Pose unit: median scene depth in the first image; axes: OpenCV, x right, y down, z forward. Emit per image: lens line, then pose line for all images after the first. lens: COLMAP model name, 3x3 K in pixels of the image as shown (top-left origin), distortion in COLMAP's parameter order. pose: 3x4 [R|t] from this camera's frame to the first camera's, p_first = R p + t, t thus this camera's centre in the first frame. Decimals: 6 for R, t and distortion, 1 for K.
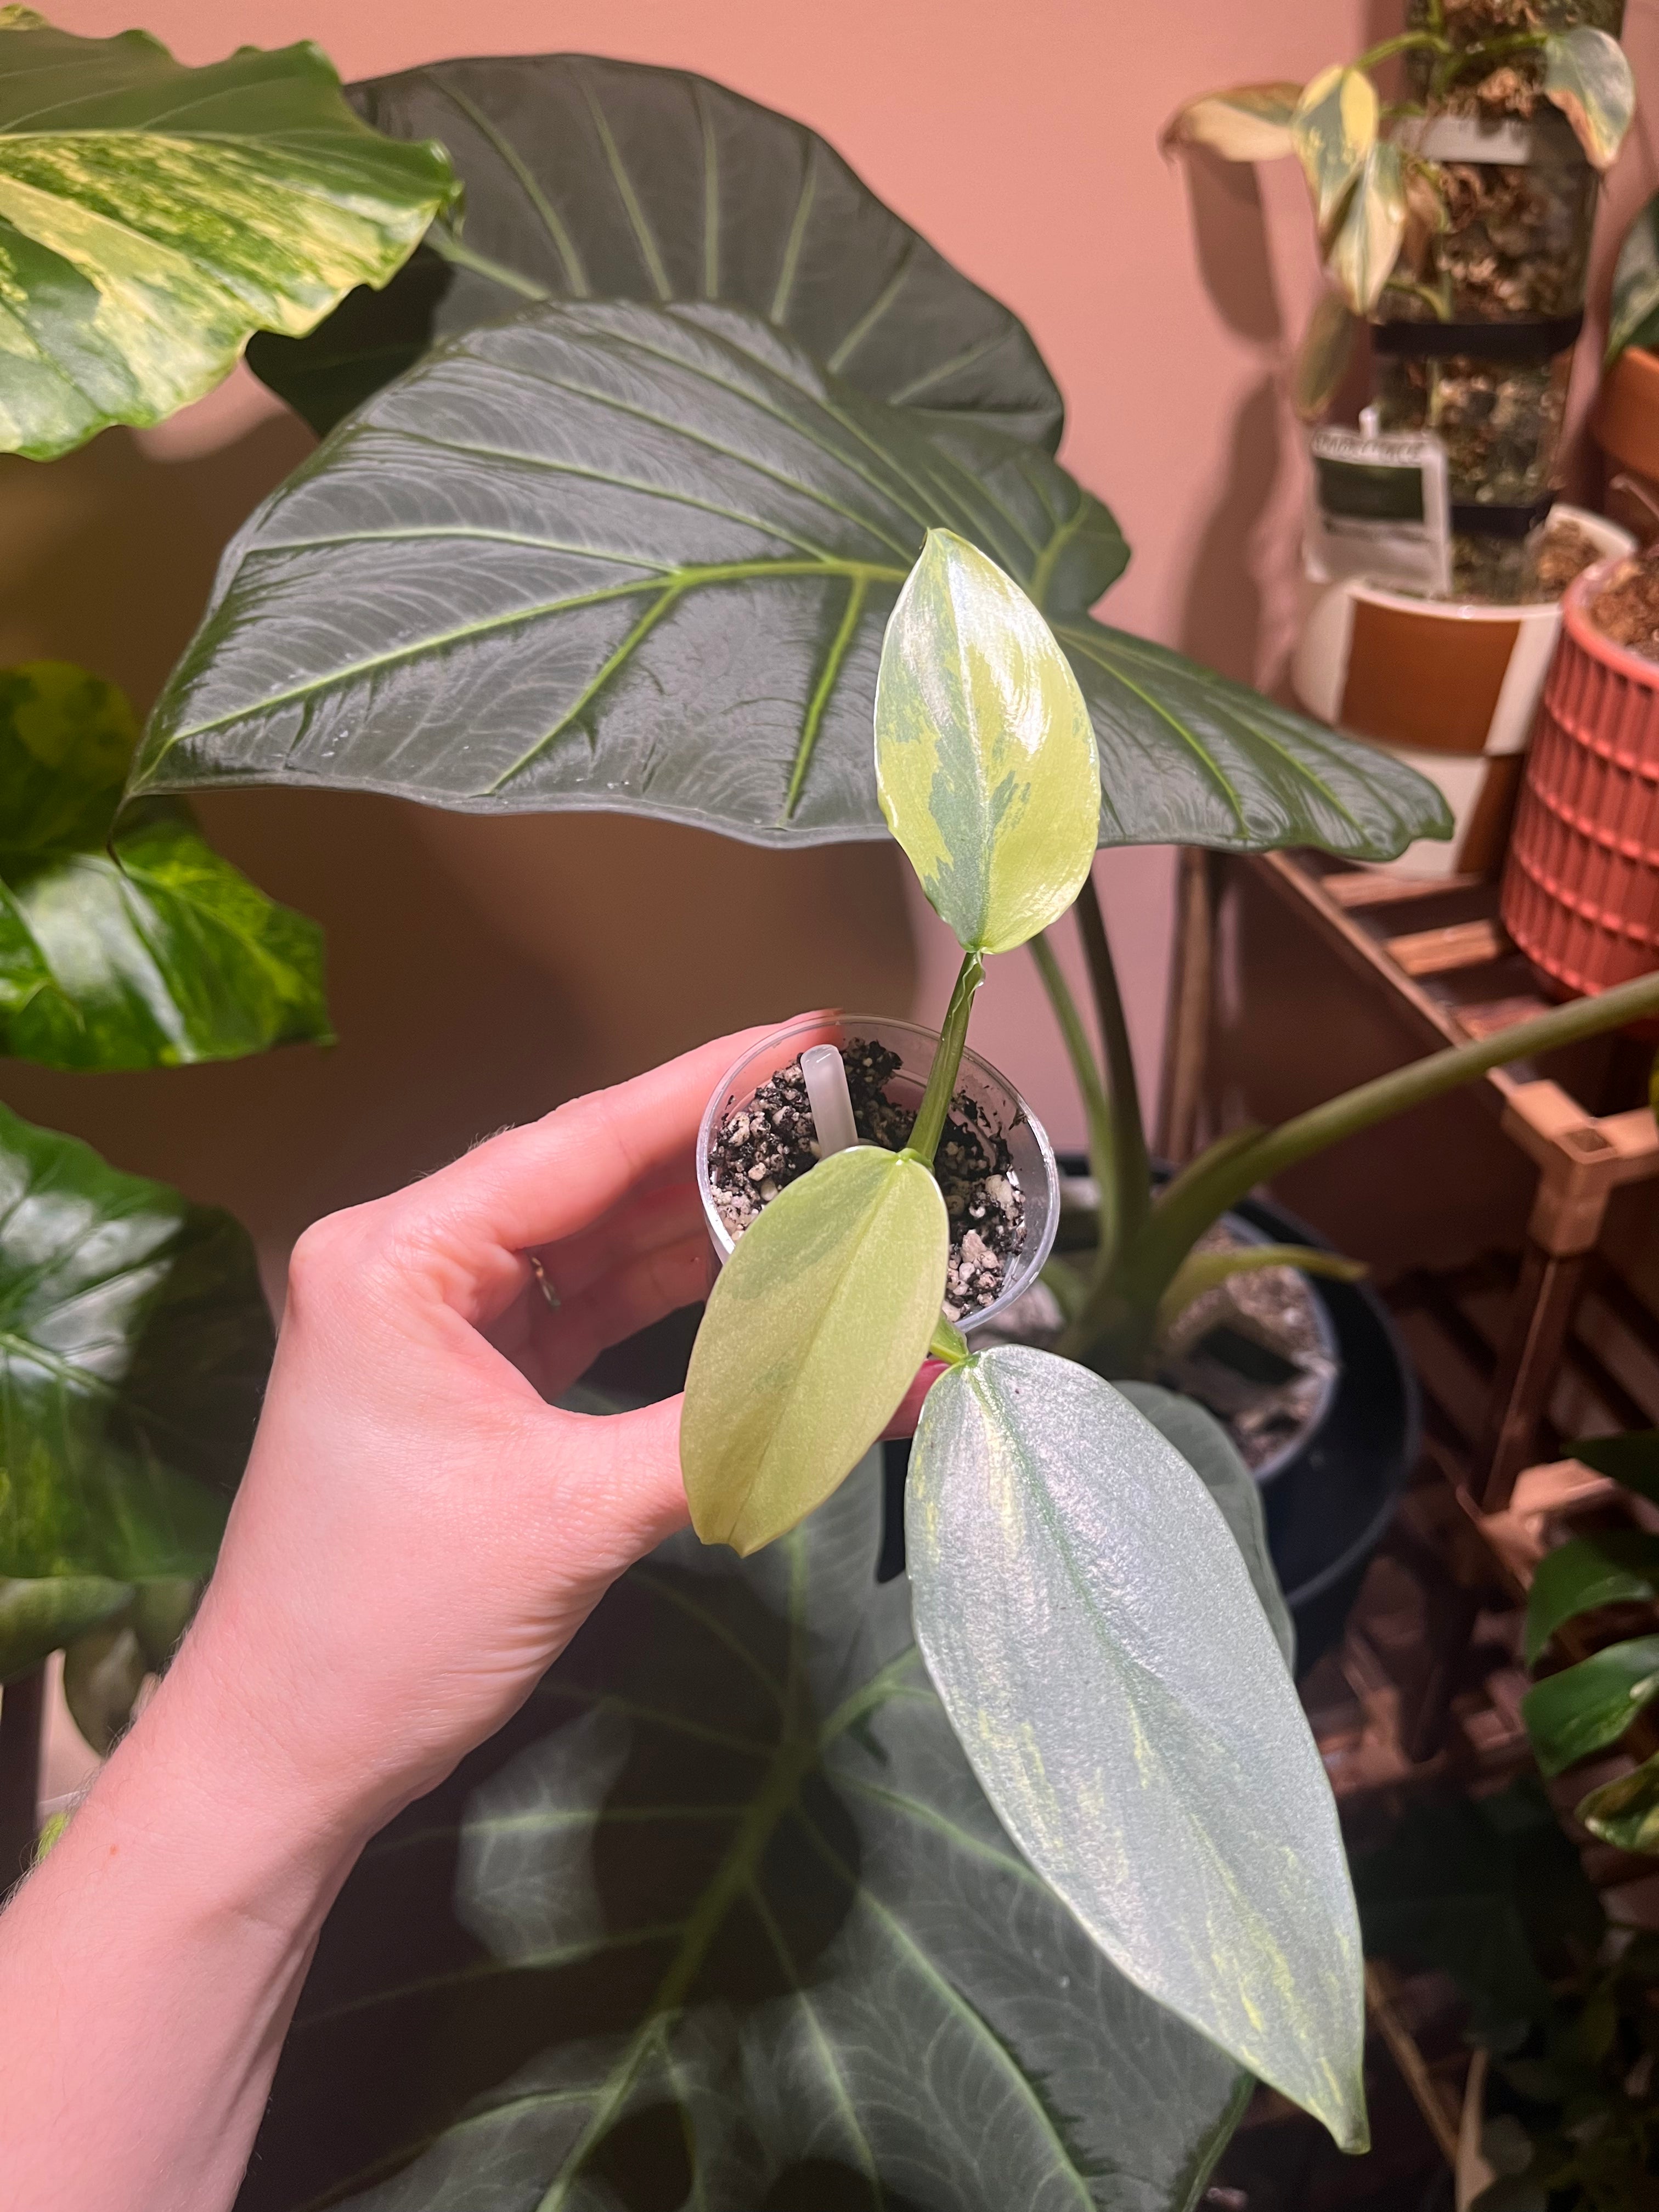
lens RADIAL K [[1728.7, 0, 818.6], [0, 1728.7, 1100.4], [0, 0, 1]] dist [0.010771, -0.042887]
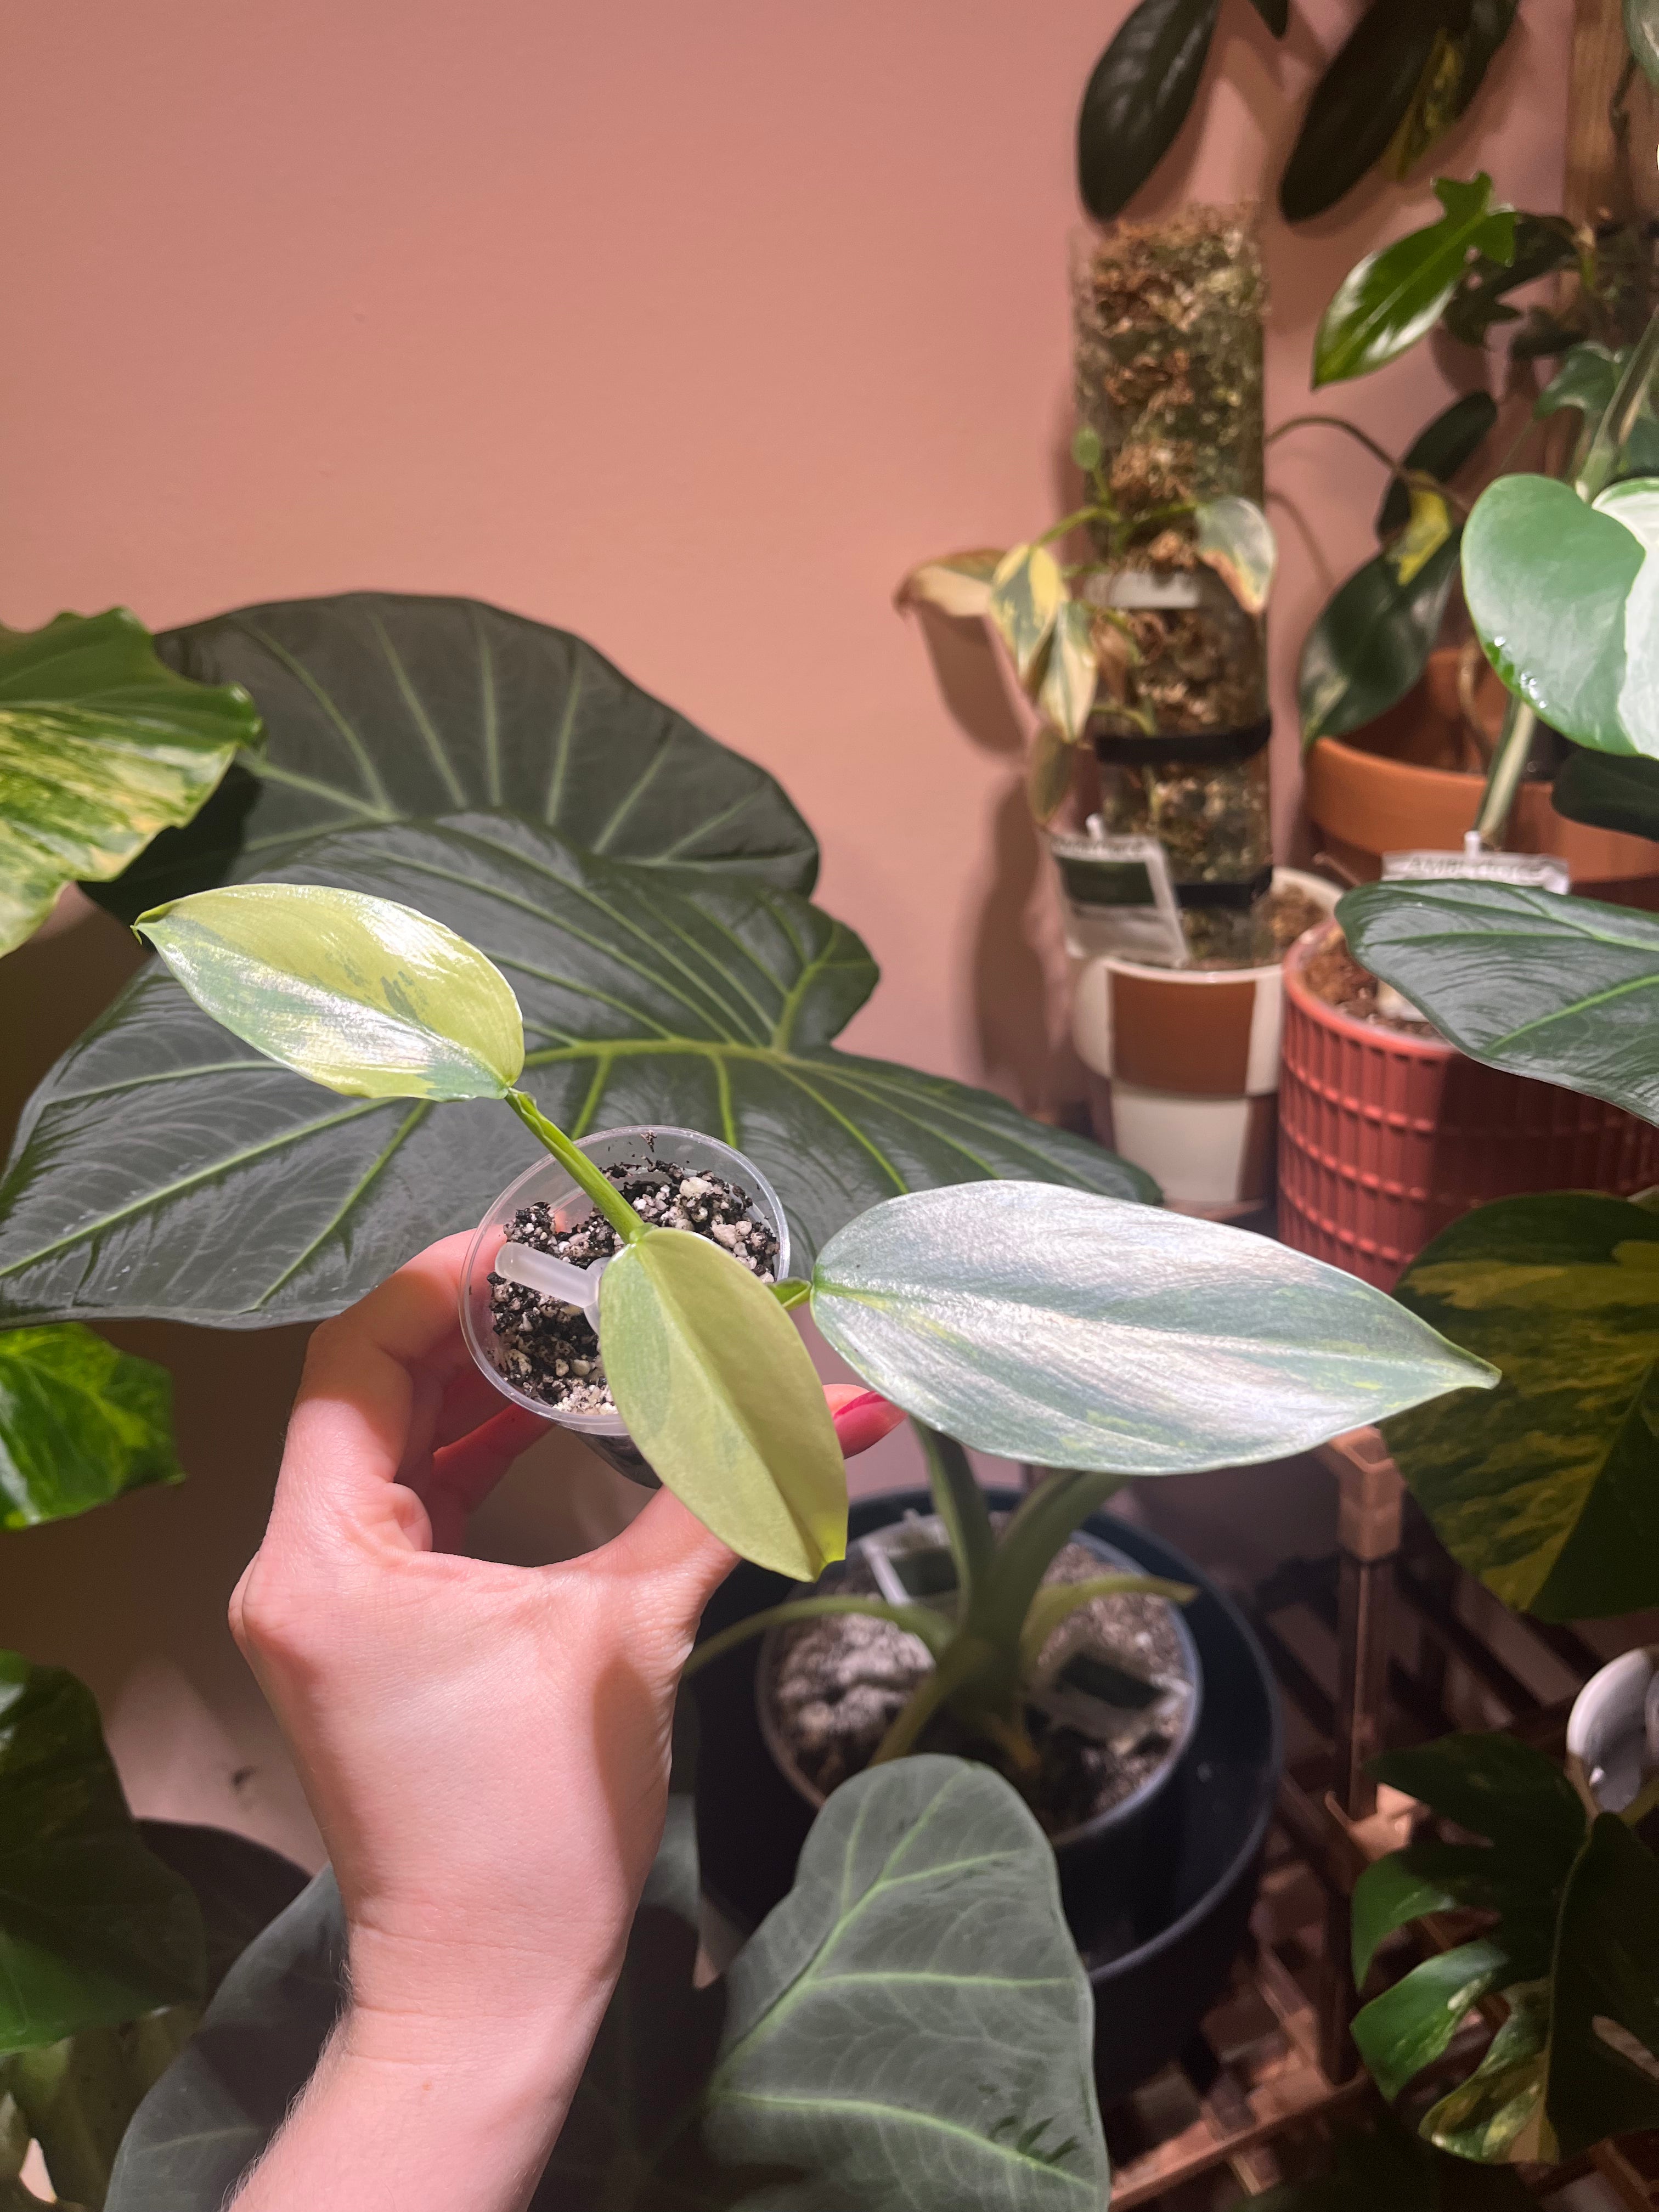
lens RADIAL K [[1723.8, 0, 827.4], [0, 1723.8, 1095.7], [0, 0, 1]] dist [0.028753, -0.079553]
pose [[0.994668, -0.087568, 0.054470, 0.094934], [0.095767, 0.980284, -0.172836, -0.056672], [-0.038261, 0.177131, 0.983443, -0.115831]]
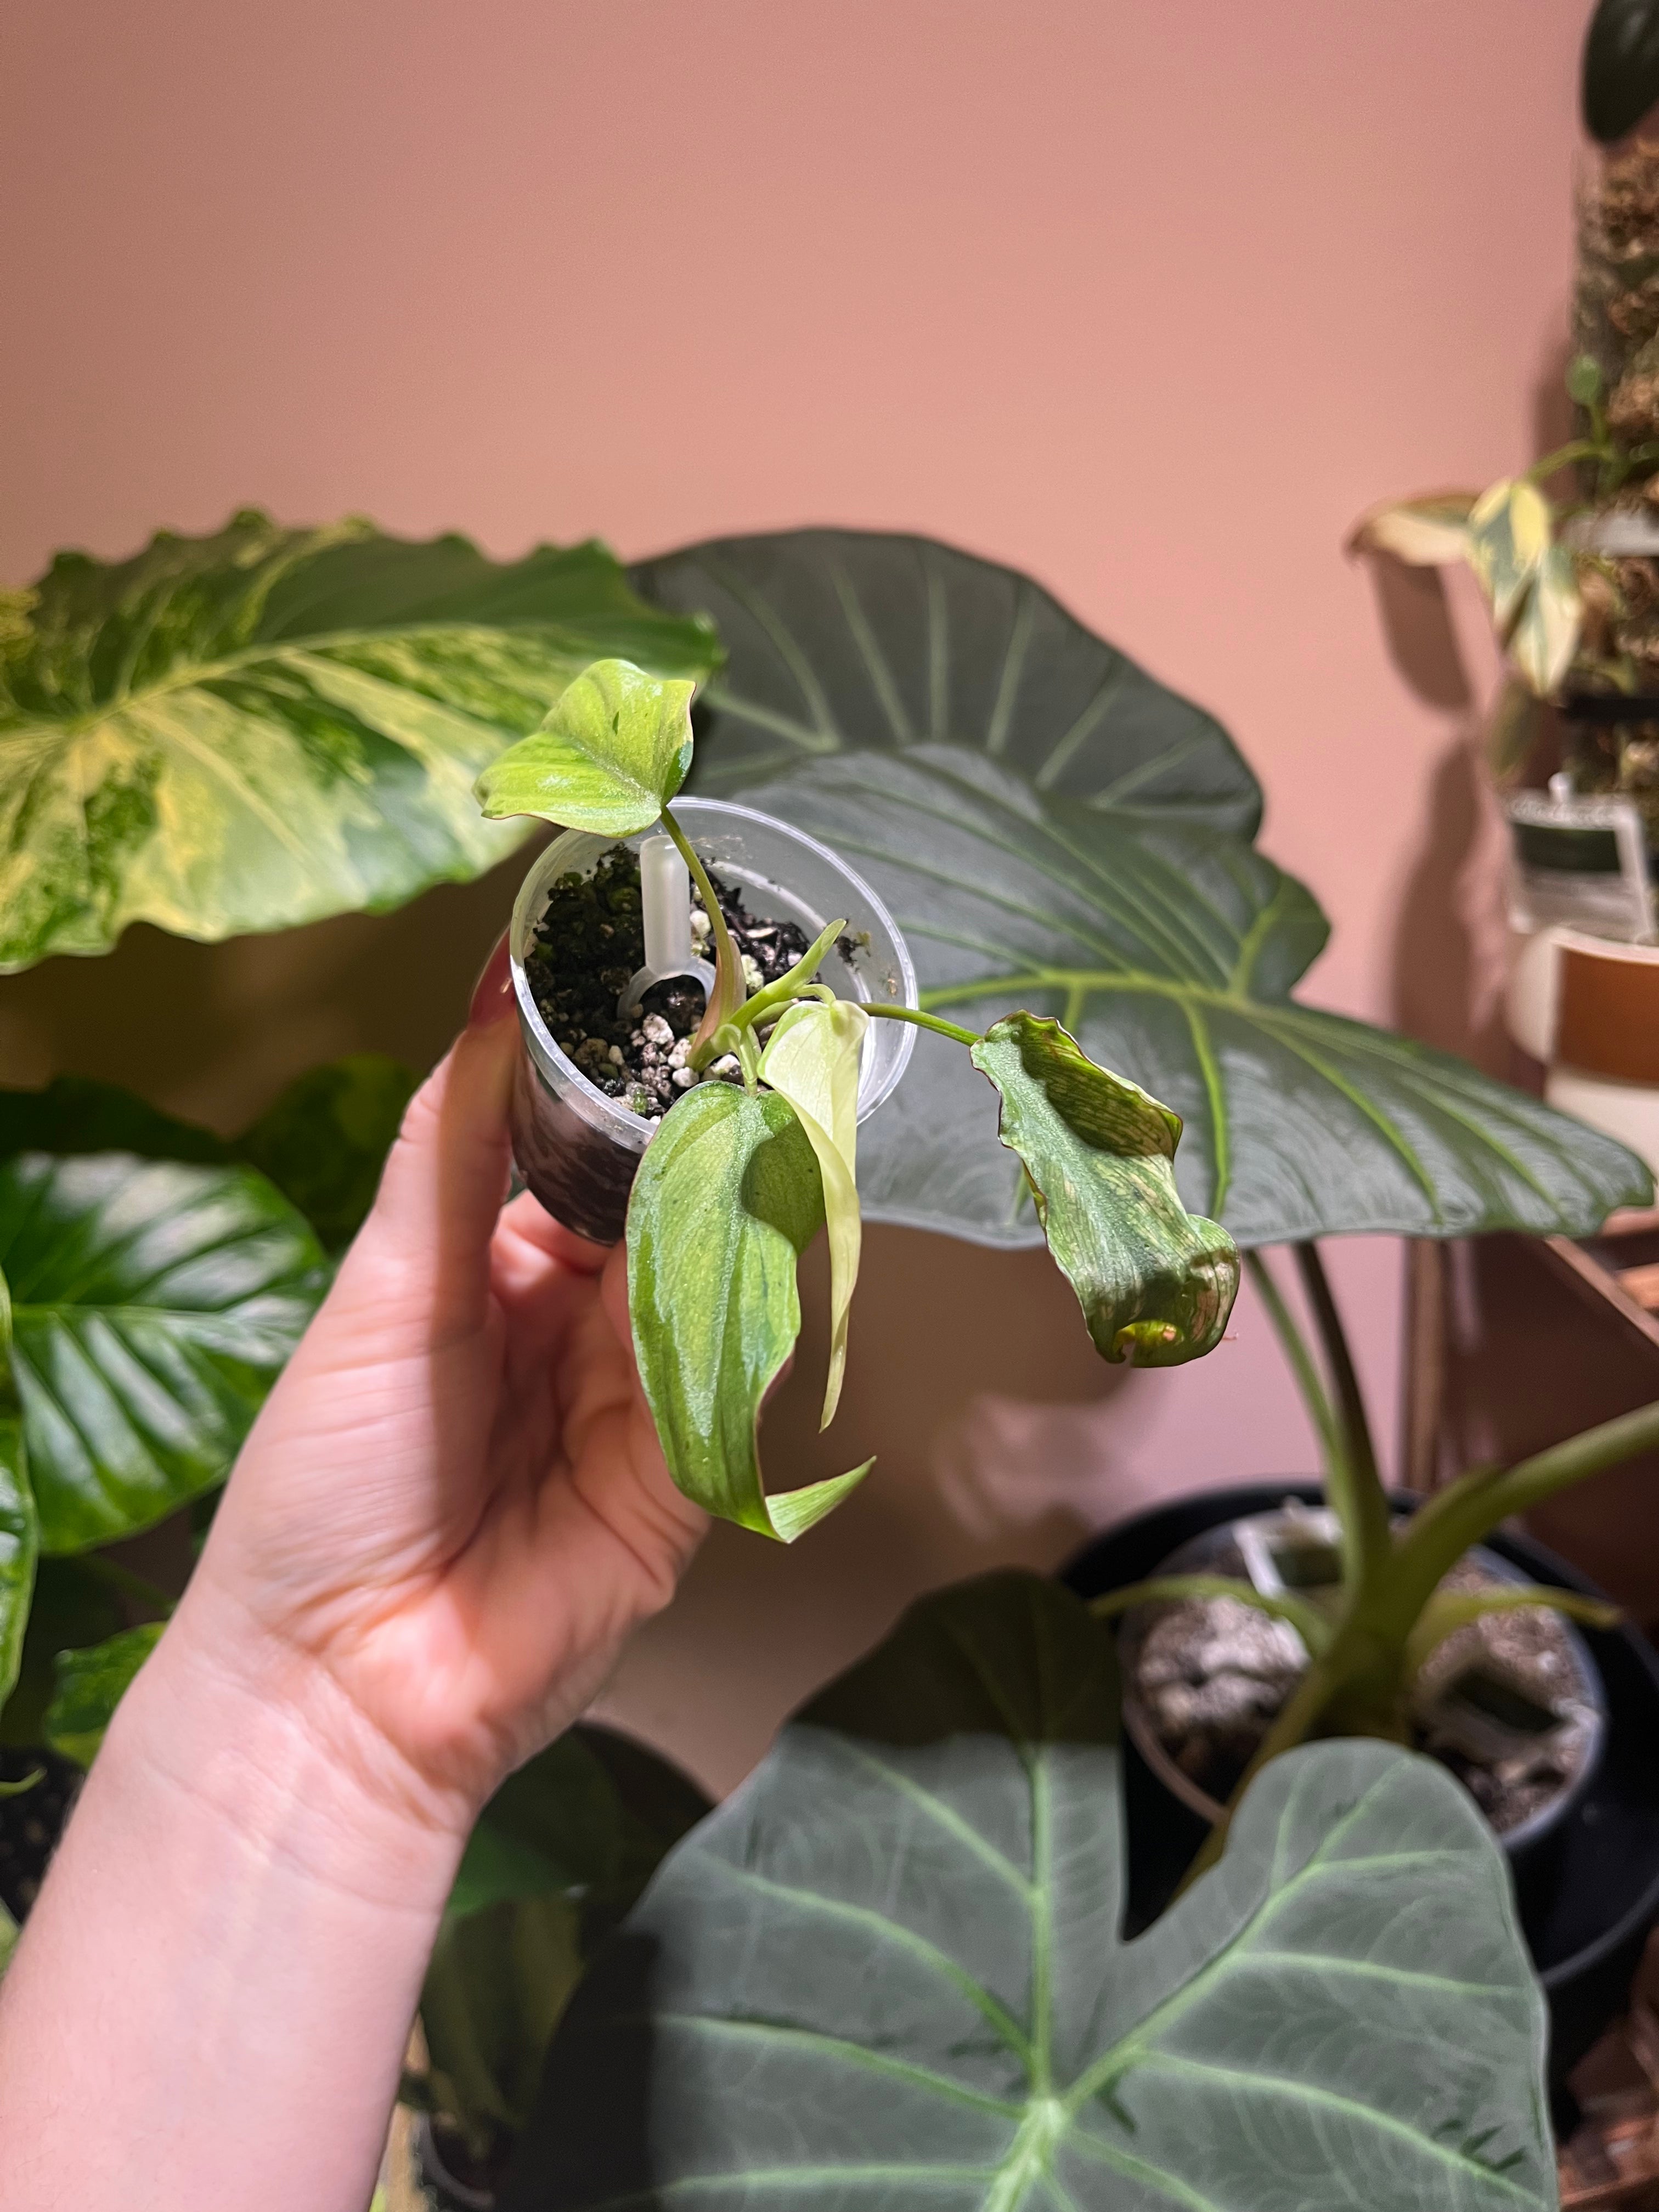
lens RADIAL K [[1735.0, 0, 824.8], [0, 1735.0, 1100.7], [0, 0, 1]] dist [0.030672, -0.090683]
pose [[0.991636, -0.023778, -0.126855, 0.002768], [0.001972, 0.985559, -0.169319, -0.034439], [0.129049, 0.167653, 0.977363, -0.099047]]
